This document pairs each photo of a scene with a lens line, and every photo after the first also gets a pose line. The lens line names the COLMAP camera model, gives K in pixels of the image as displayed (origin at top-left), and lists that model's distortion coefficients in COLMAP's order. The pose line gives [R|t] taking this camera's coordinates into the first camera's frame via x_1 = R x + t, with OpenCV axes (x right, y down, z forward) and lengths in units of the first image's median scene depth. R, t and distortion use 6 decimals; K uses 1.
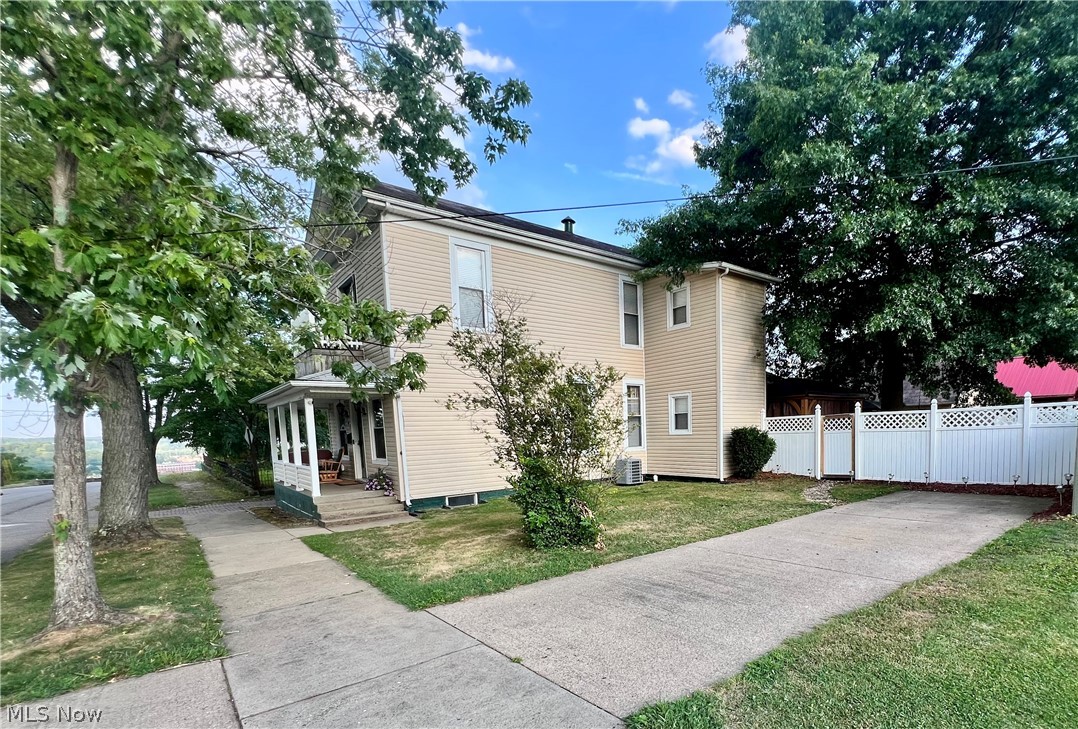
lens RADIAL K [[530.9, 0, 638.8], [0, 530.9, 486.2], [0, 0, 1]] dist [0.000073, -0.000143]
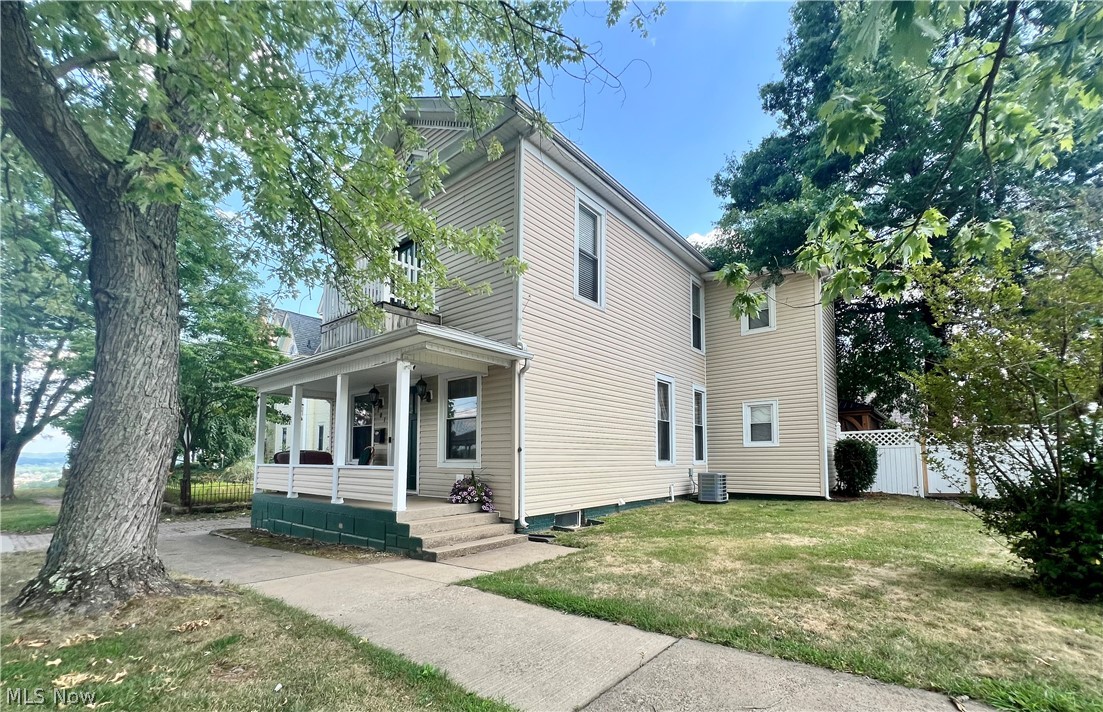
lens RADIAL K [[466.4, 0, 577.4], [0, 466.4, 432.1], [0, 0, 1]] dist [-0.001726, 0.000174]
pose [[0.984115, 0.038999, 0.173198, -0.428386], [-0.009376, 0.985630, -0.168661, 0.016240], [-0.177287, 0.164357, 0.970338, 0.343014]]
